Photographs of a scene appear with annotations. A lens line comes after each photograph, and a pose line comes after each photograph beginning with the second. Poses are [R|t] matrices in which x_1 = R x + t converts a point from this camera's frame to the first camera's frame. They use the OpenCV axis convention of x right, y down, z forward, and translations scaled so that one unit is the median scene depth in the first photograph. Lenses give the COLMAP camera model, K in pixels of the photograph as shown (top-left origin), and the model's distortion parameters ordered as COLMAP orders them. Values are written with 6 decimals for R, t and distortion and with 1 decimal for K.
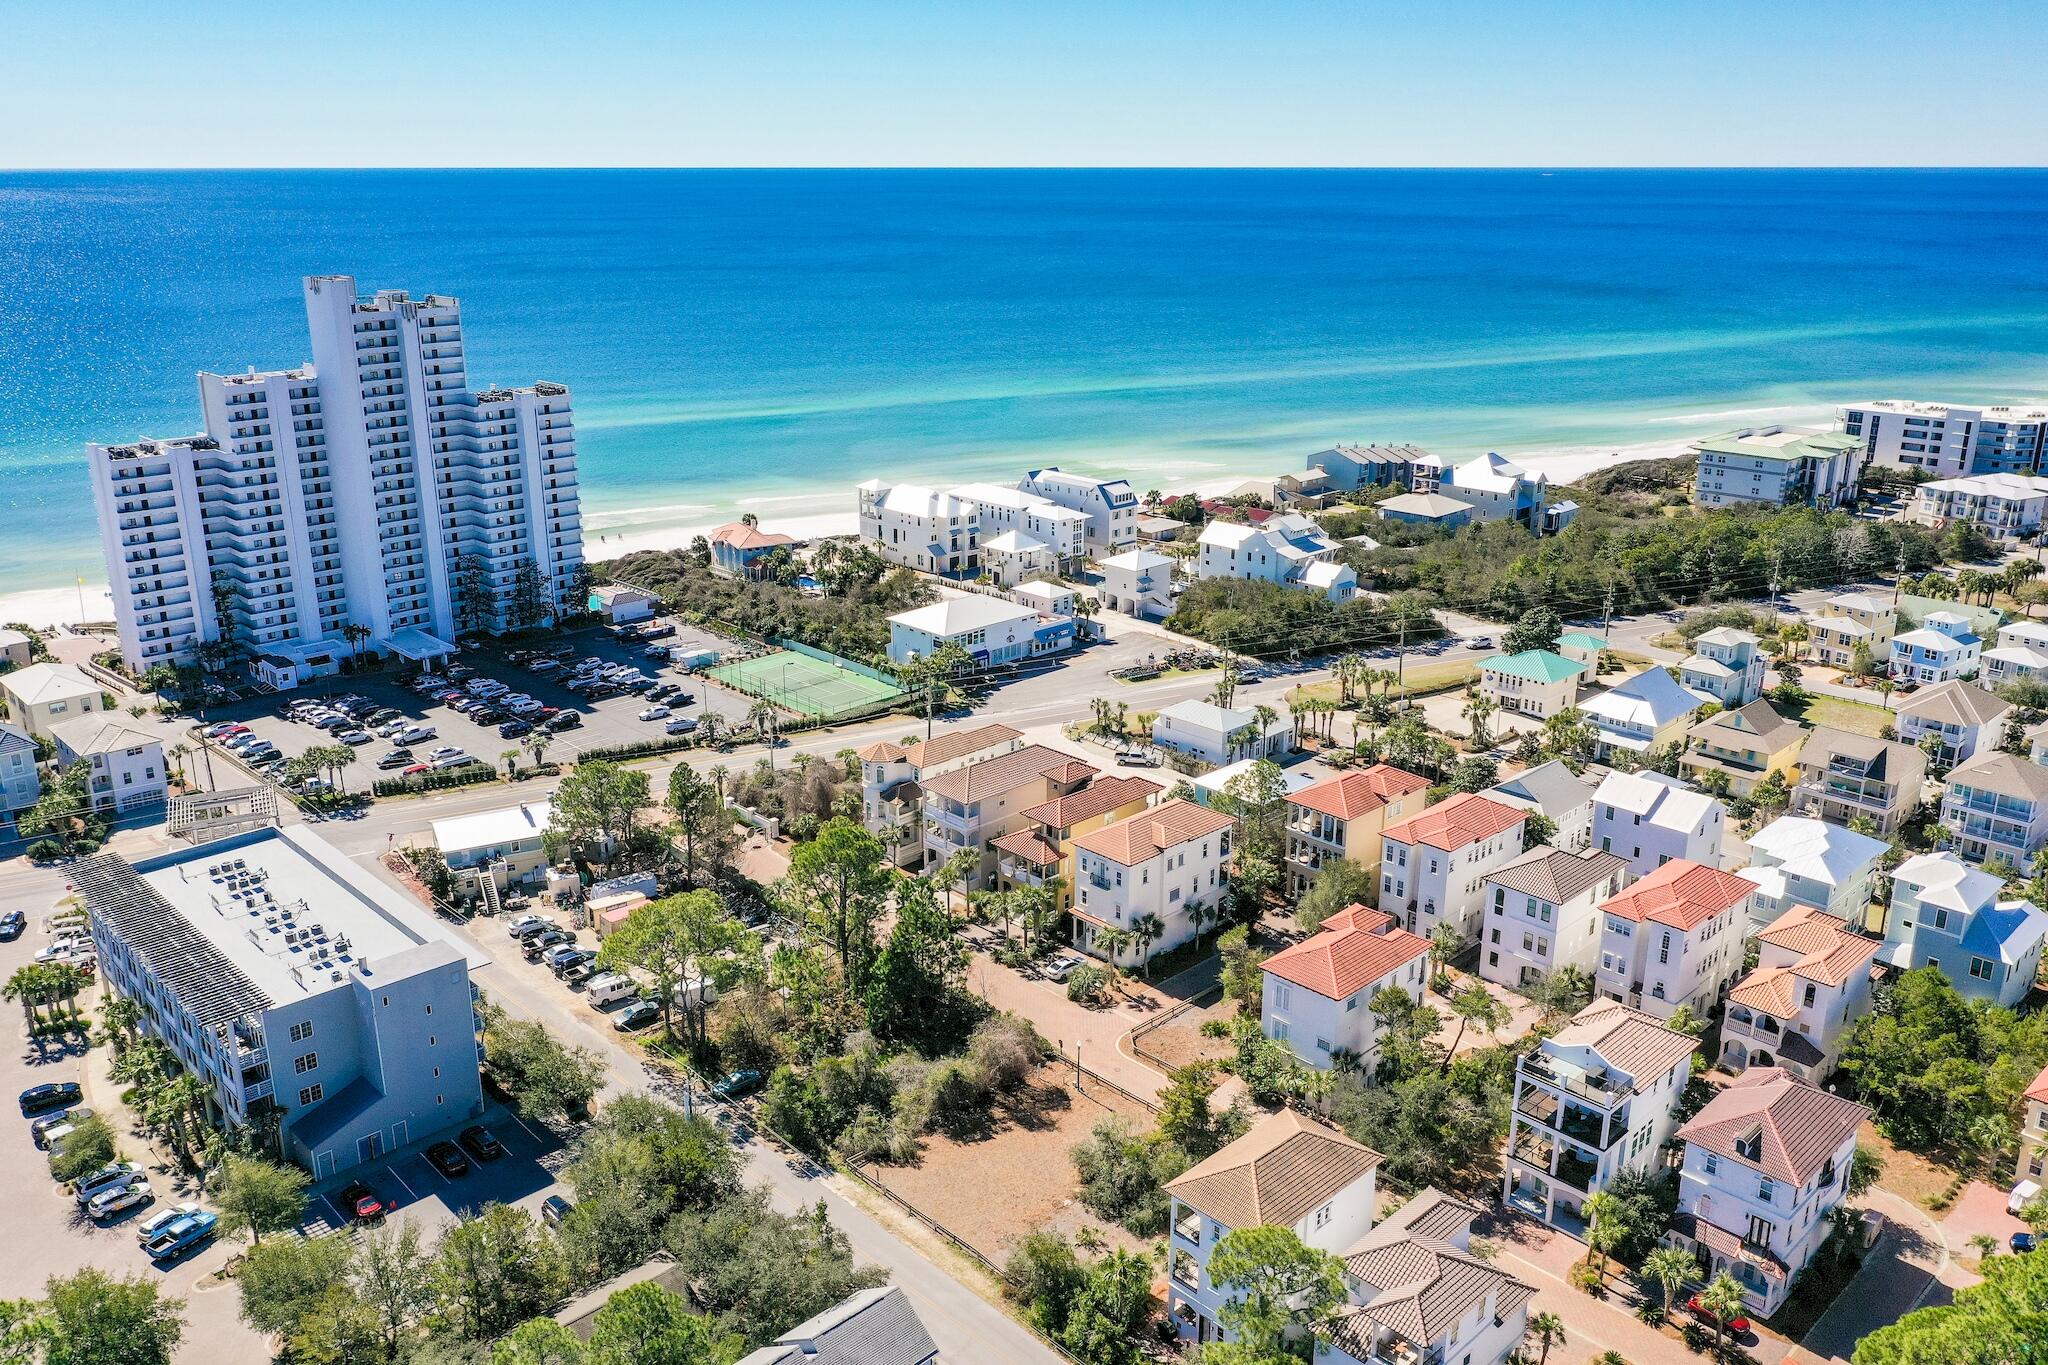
lens RADIAL K [[1611.6, 0, 1024.0], [0, 1611.6, 682.5], [0, 0, 1]] dist [0.000402, 0.004001]
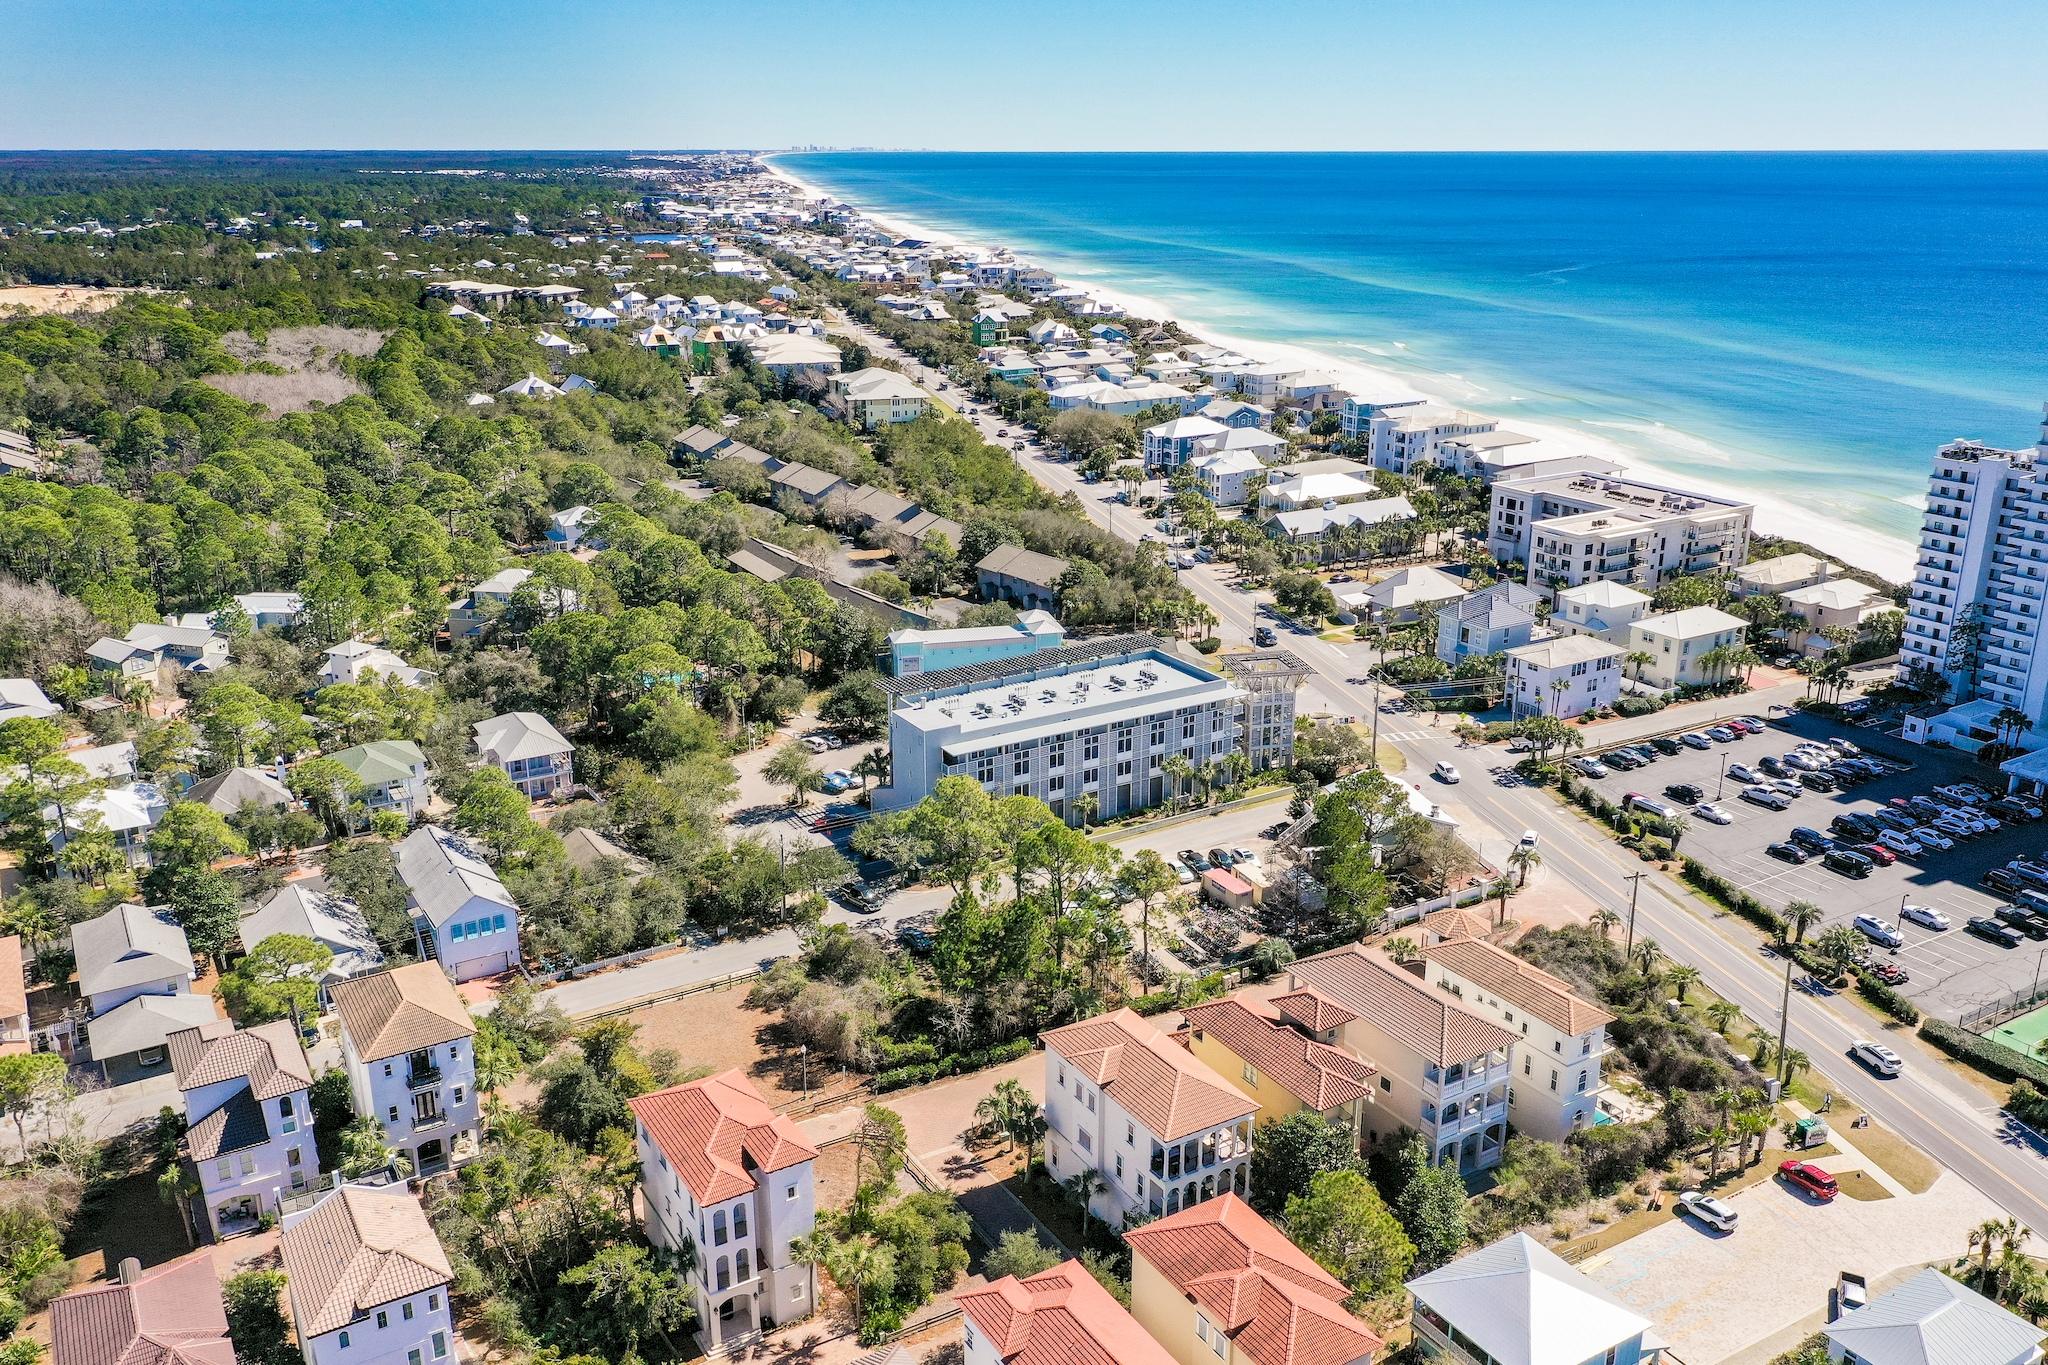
lens RADIAL K [[1652.8, 0, 1014.6], [0, 1652.8, 678.1], [0, 0, 1]] dist [0.005656, 0.000811]
pose [[-0.218591, 0.299942, -0.928576, 0.517063], [-0.299893, 0.884887, 0.356426, -0.218850], [0.928592, 0.356385, -0.103478, 0.684337]]
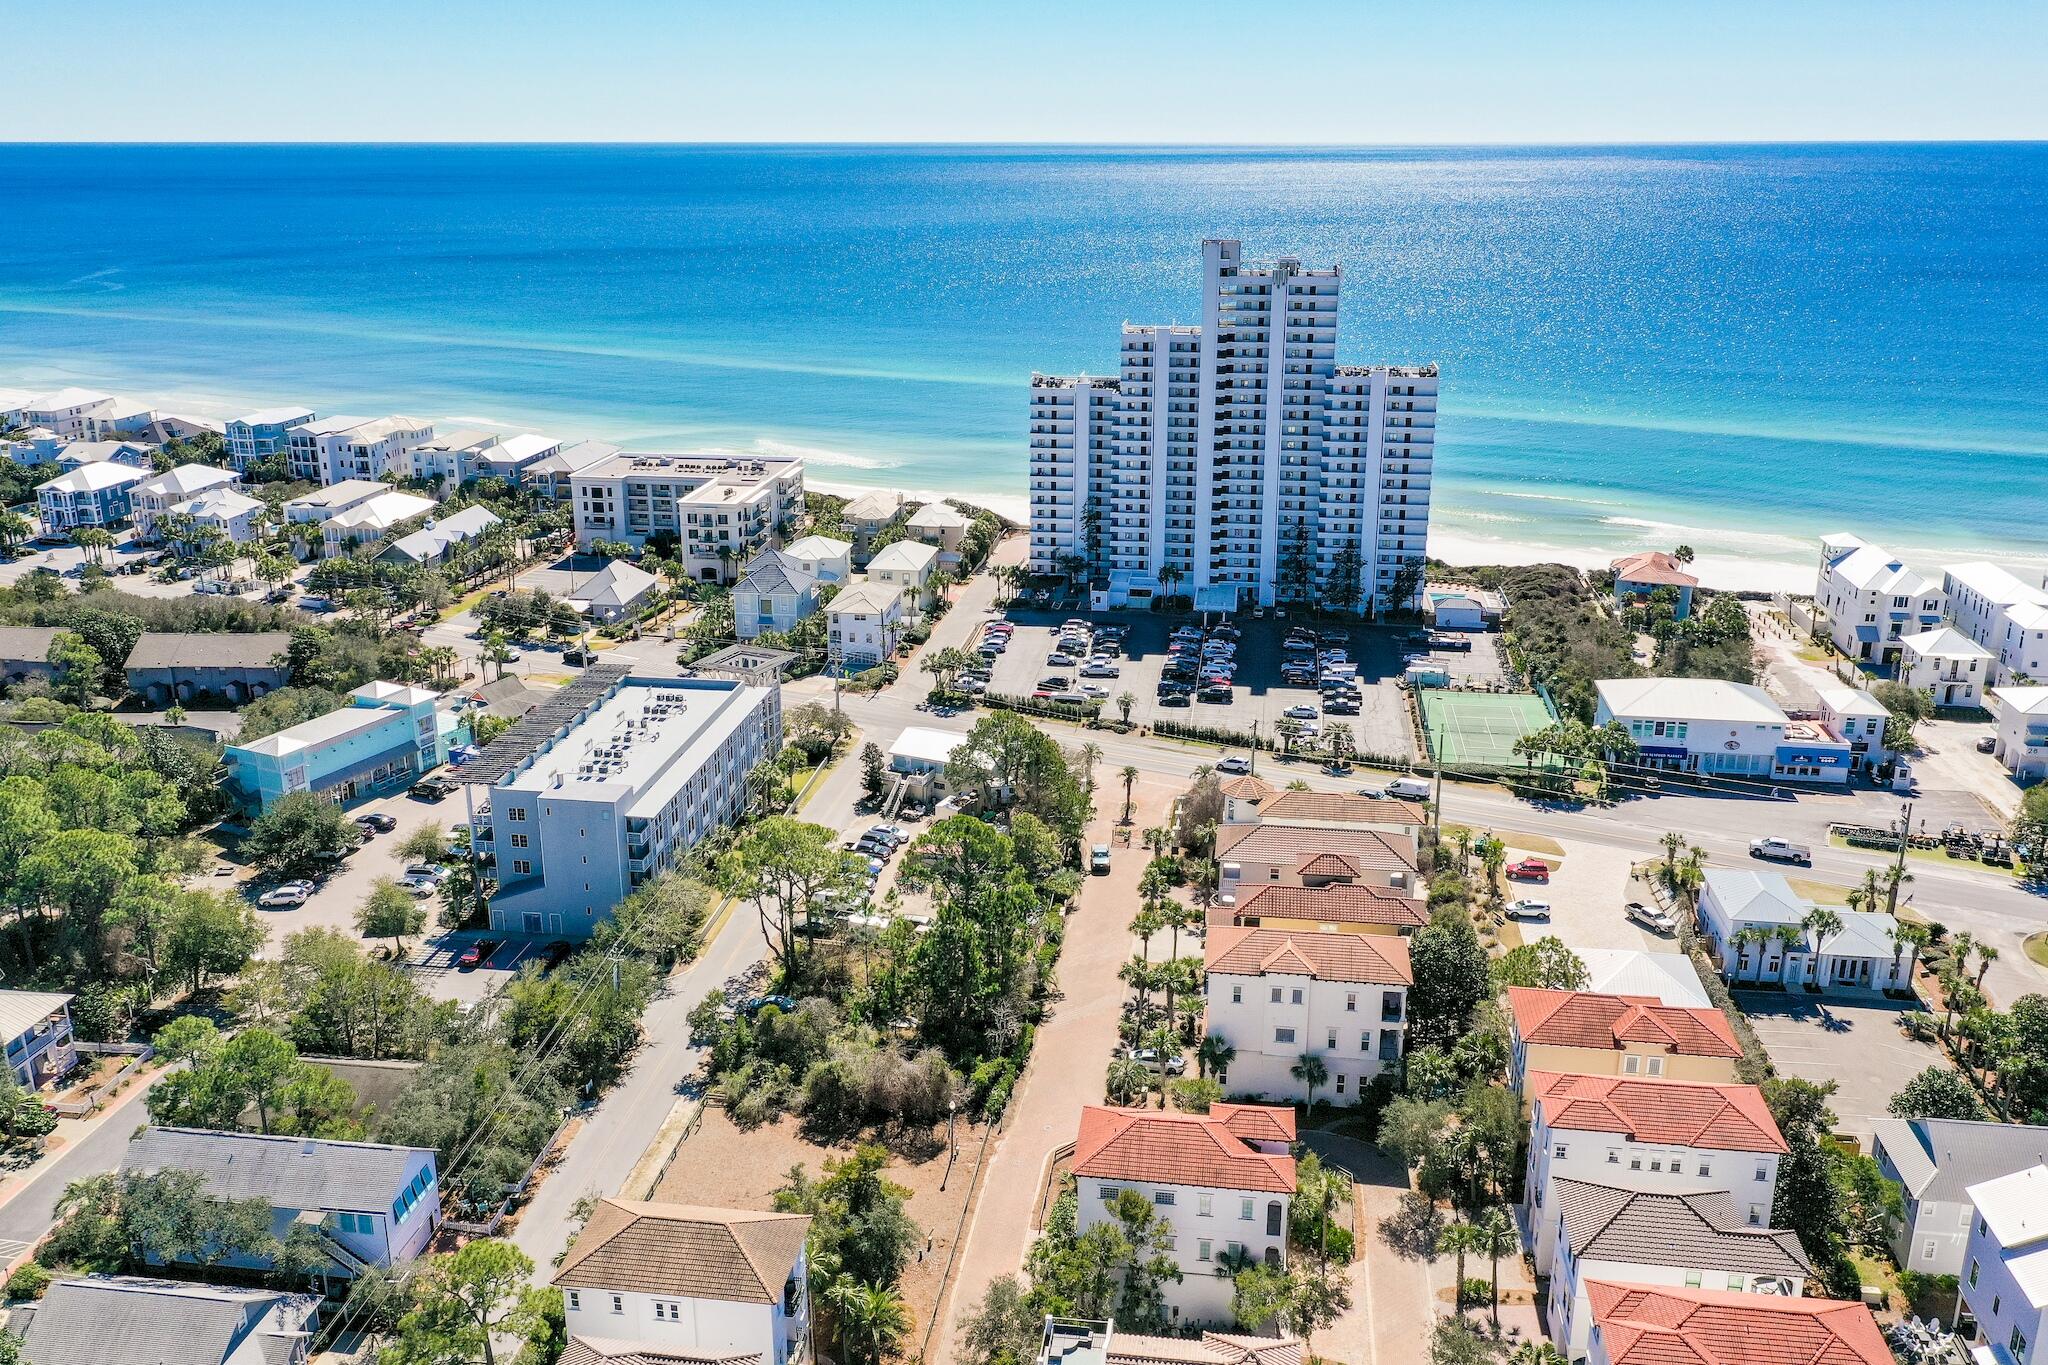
lens RADIAL K [[1697.9, 0, 1024.0], [0, 1697.9, 682.5], [0, 0, 1]] dist [0.004887, -0.000231]
pose [[0.615800, 0.241378, -0.750018, 0.426958], [-0.242953, 0.963704, 0.110673, -0.070414], [0.749509, 0.114067, 0.652093, 0.231585]]
